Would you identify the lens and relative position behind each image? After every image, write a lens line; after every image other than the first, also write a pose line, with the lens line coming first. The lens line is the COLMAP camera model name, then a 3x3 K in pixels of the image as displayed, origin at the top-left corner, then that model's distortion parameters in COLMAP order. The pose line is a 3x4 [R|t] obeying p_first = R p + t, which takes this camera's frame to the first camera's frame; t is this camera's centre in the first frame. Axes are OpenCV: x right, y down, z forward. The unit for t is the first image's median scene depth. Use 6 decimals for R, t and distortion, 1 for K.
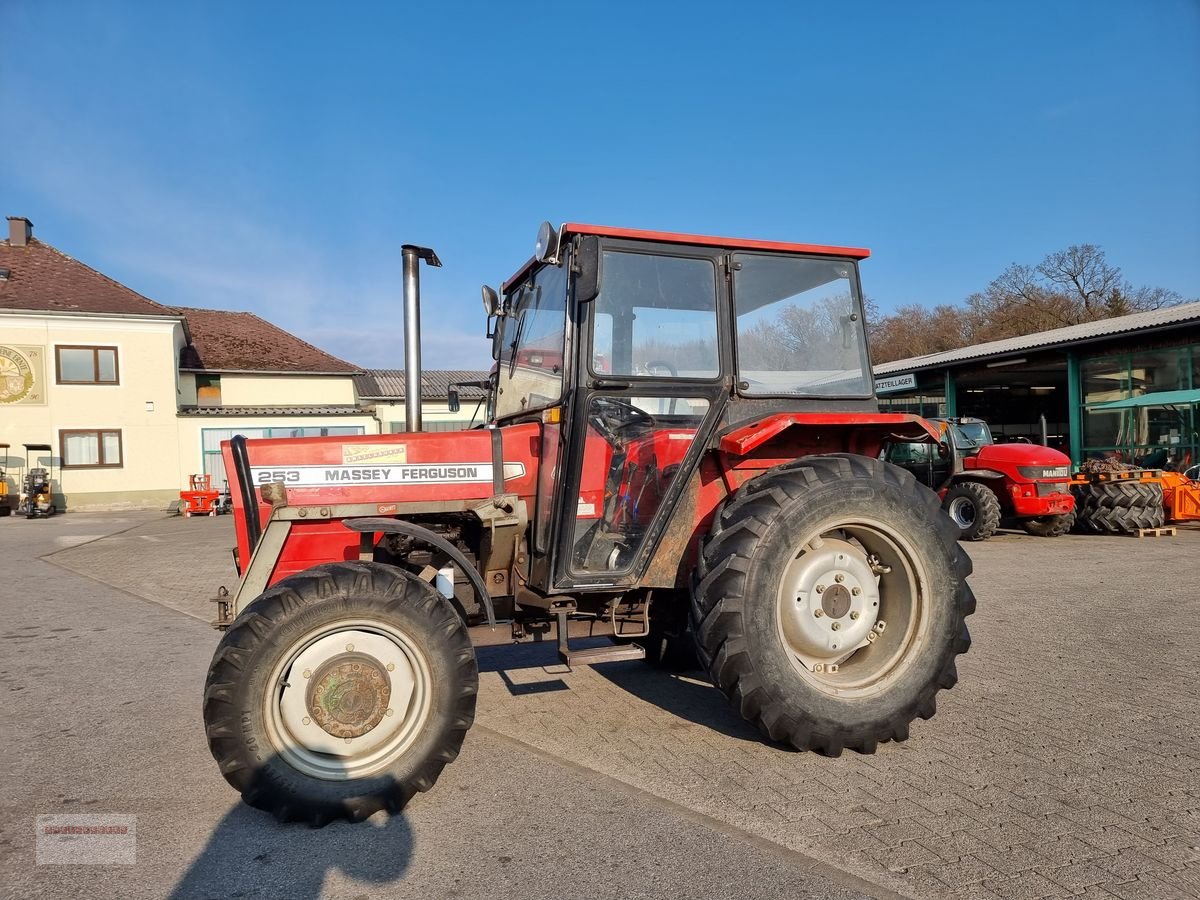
lens RADIAL K [[798.9, 0, 589.3], [0, 798.9, 469.2], [0, 0, 1]] dist [0.087298, -0.067597]
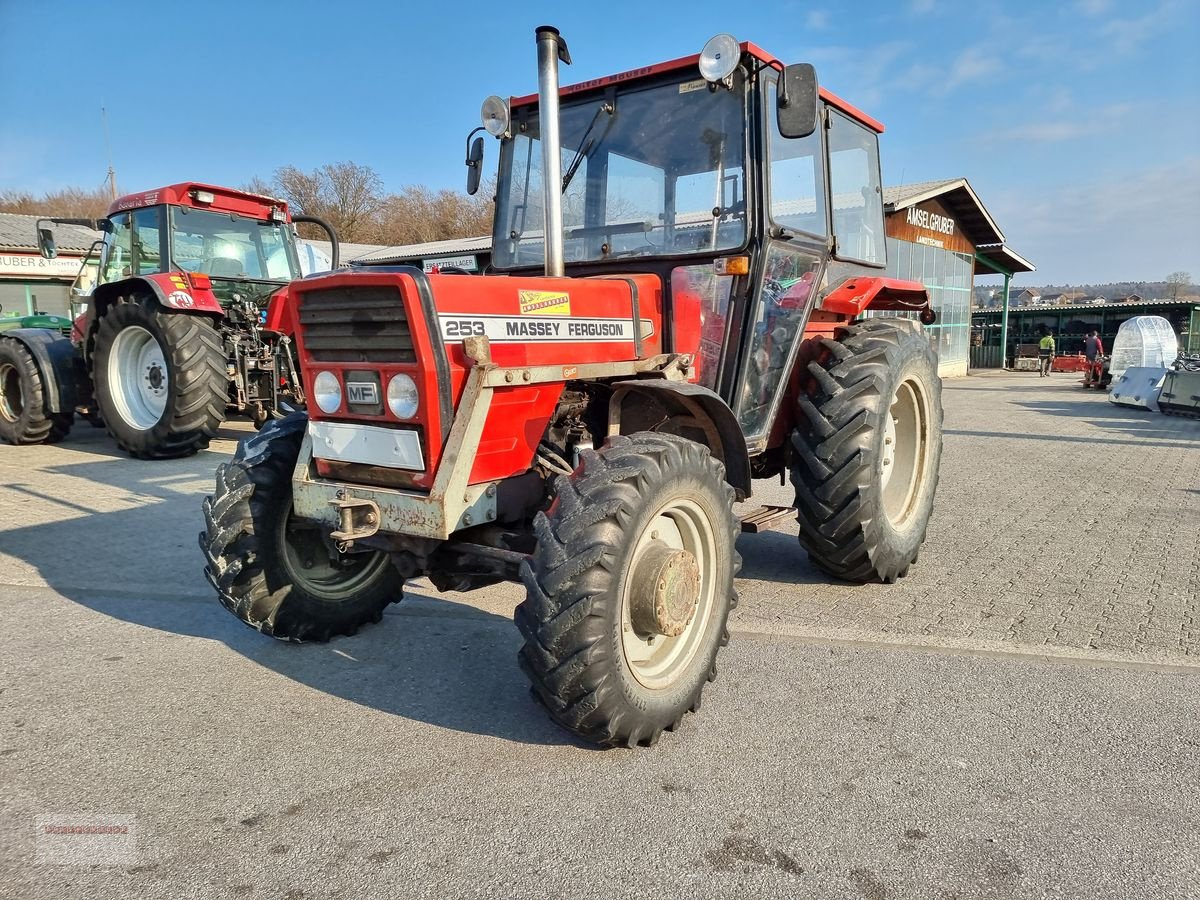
lens RADIAL K [[811.3, 0, 600.0], [0, 811.3, 450.0], [0, 0, 1]] dist [0.104976, -0.094567]
pose [[0.826268, -0.064561, 0.559565, -0.656187], [-0.003505, 0.992801, 0.119723, 0.027808], [-0.563266, -0.100884, 0.820093, 0.288209]]
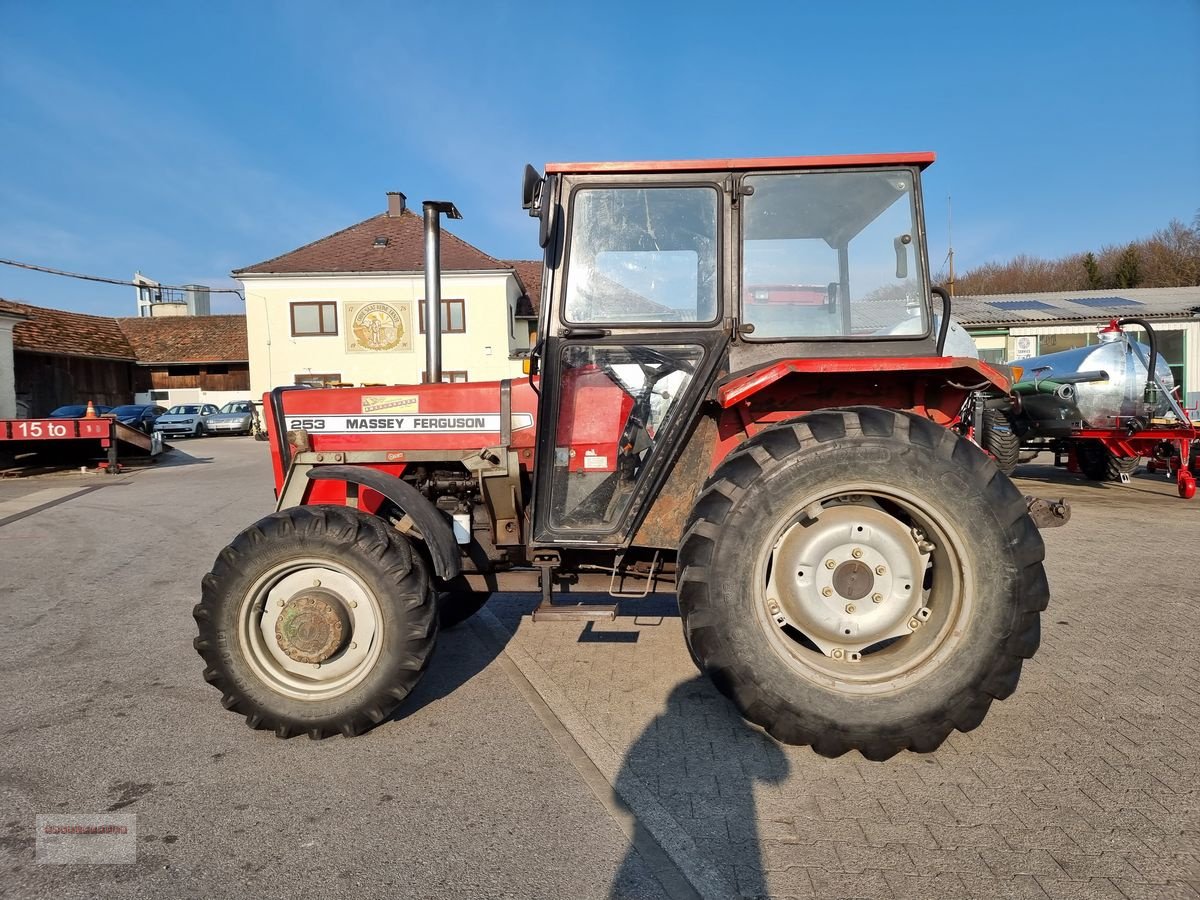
lens RADIAL K [[800.0, 0, 600.0], [0, 800.0, 450.0], [0, 0, 1]] dist [0.089611, -0.068562]
pose [[0.923658, 0.028205, -0.382178, 0.385404], [-0.007214, 0.998391, 0.056246, -0.019603], [0.383149, -0.049195, 0.922376, 0.116047]]
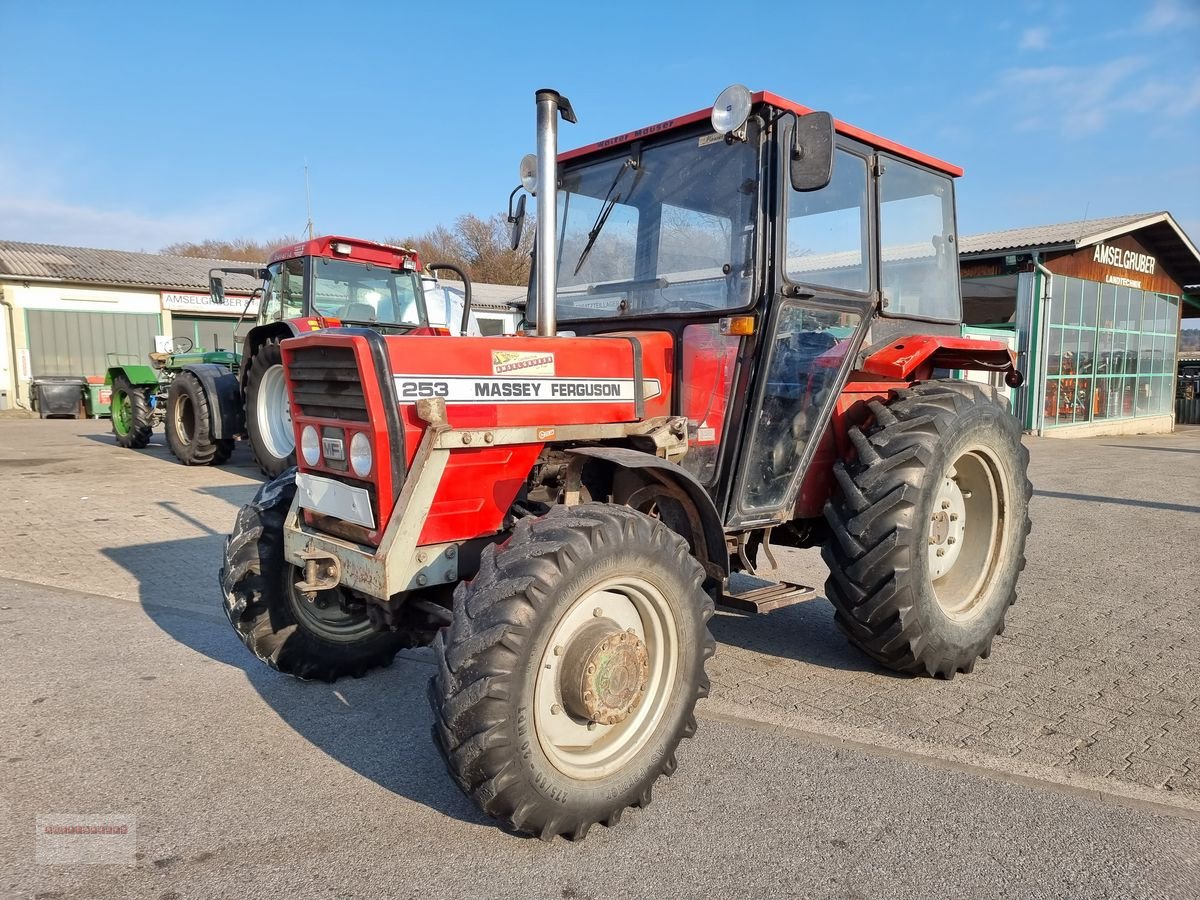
lens RADIAL K [[807.8, 0, 573.1], [0, 807.8, 461.4], [0, 0, 1]] dist [0.089191, -0.073964]
pose [[0.928889, -0.006074, 0.370308, -0.496196], [-0.030305, 0.995266, 0.092344, 0.001982], [-0.369116, -0.096999, 0.924308, 0.239196]]
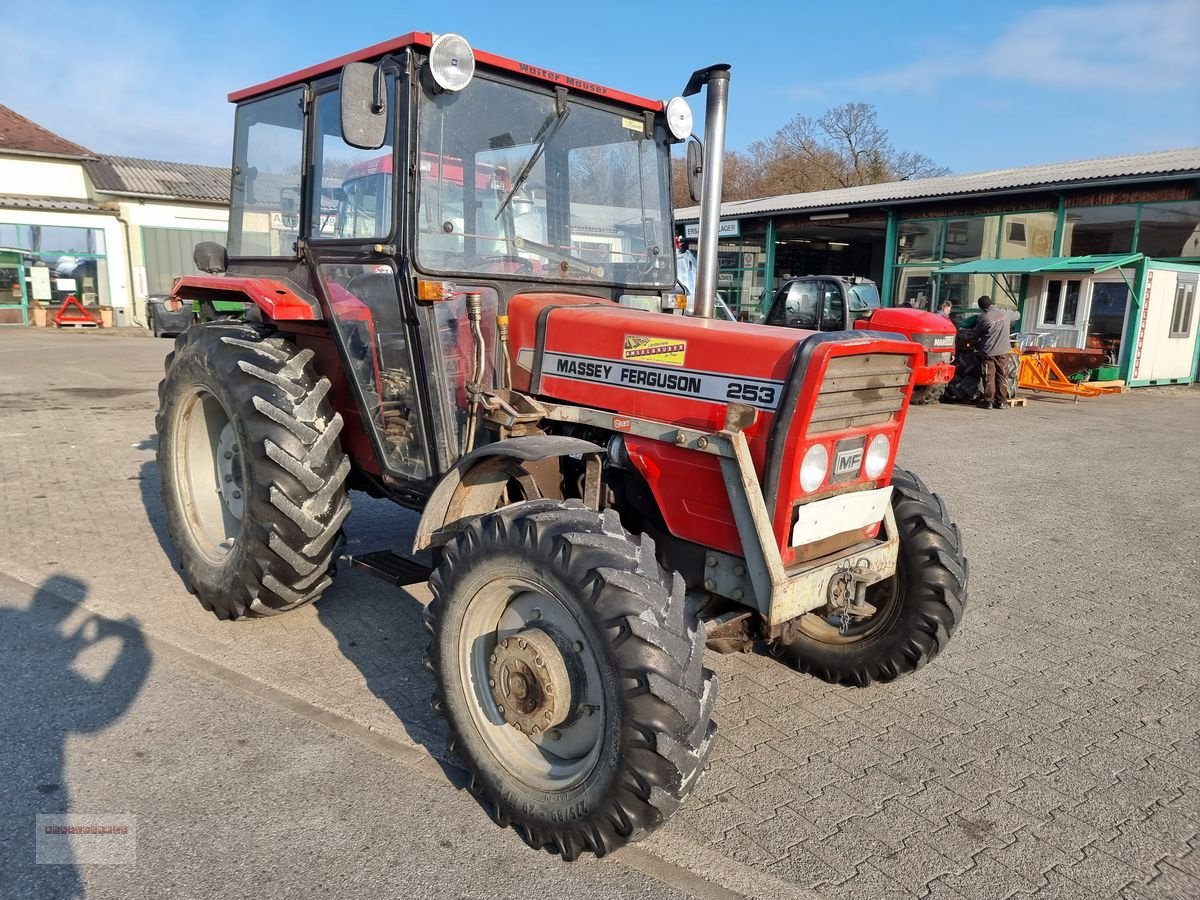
lens RADIAL K [[809.9, 0, 581.8], [0, 809.9, 447.7], [0, 0, 1]] dist [0.084206, -0.066868]
pose [[0.965333, 0.008593, 0.260878, -0.363216], [-0.054775, 0.983872, 0.170279, -0.053311], [-0.255208, -0.178666, 0.950235, 0.586846]]
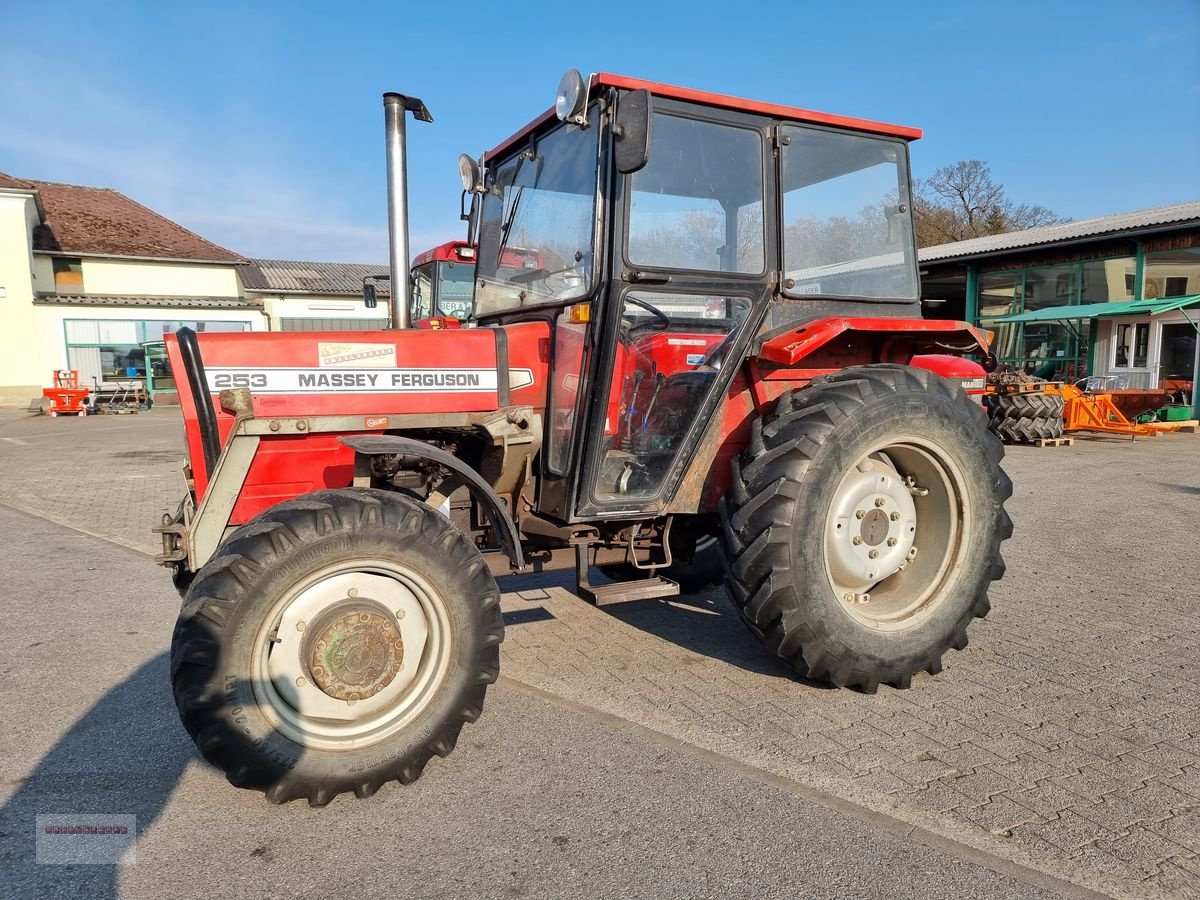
lens RADIAL K [[802.0, 0, 582.7], [0, 802.0, 455.5], [0, 0, 1]] dist [0.089980, -0.072341]
pose [[0.992748, 0.004880, 0.120119, -0.133352], [-0.017033, 0.994805, 0.100359, -0.003322], [-0.119005, -0.101678, 0.987674, 0.142999]]
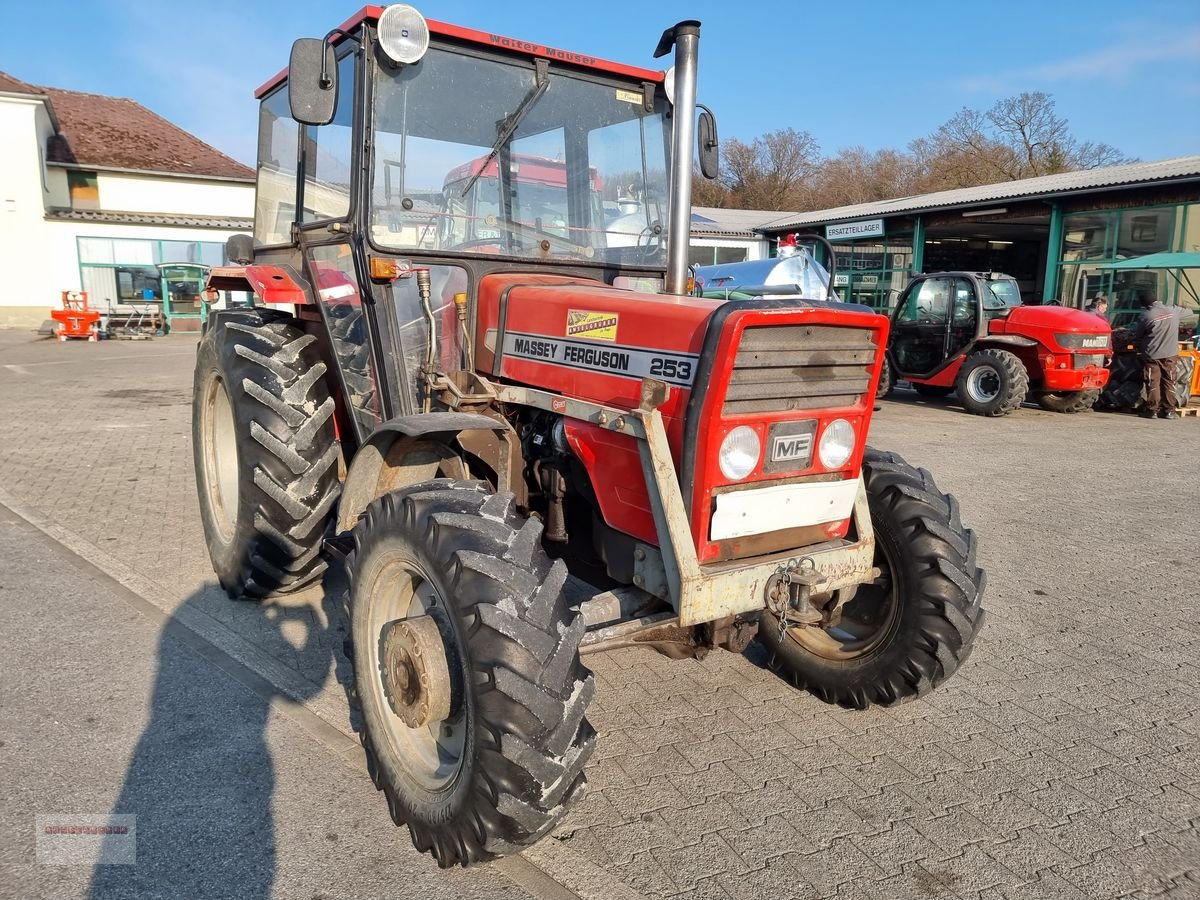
lens RADIAL K [[809.7, 0, 584.6], [0, 809.7, 440.8], [0, 0, 1]] dist [0.083436, -0.065874]
pose [[0.995189, 0.032529, 0.092415, -0.180803], [-0.047200, 0.985776, 0.161300, -0.033599], [-0.085853, -0.164886, 0.982569, 0.596974]]
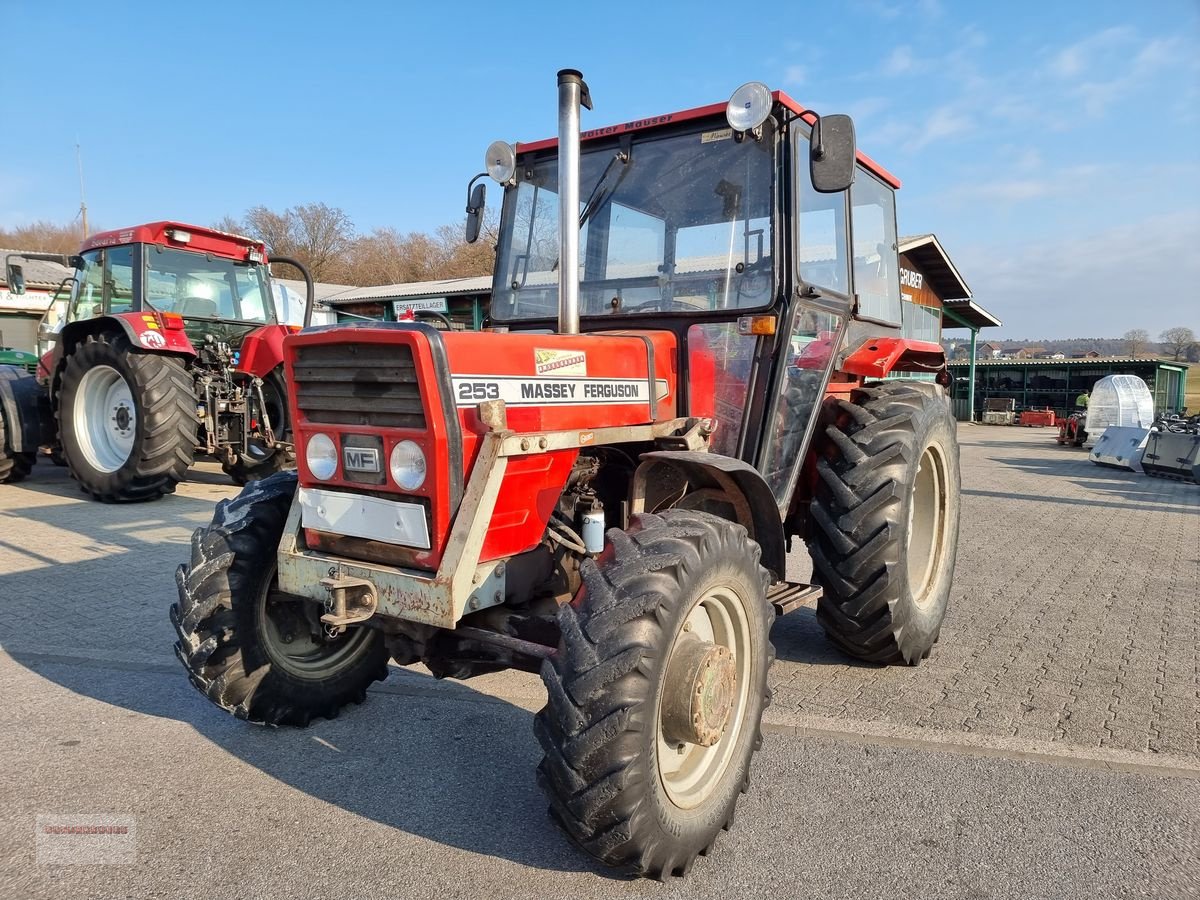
lens RADIAL K [[813.1, 0, 569.0], [0, 813.1, 454.5], [0, 0, 1]] dist [0.089634, -0.074940]
pose [[0.822953, -0.021795, 0.567691, -0.655718], [-0.024299, 0.996999, 0.073502, 0.009513], [-0.567590, -0.074283, 0.819954, 0.375397]]
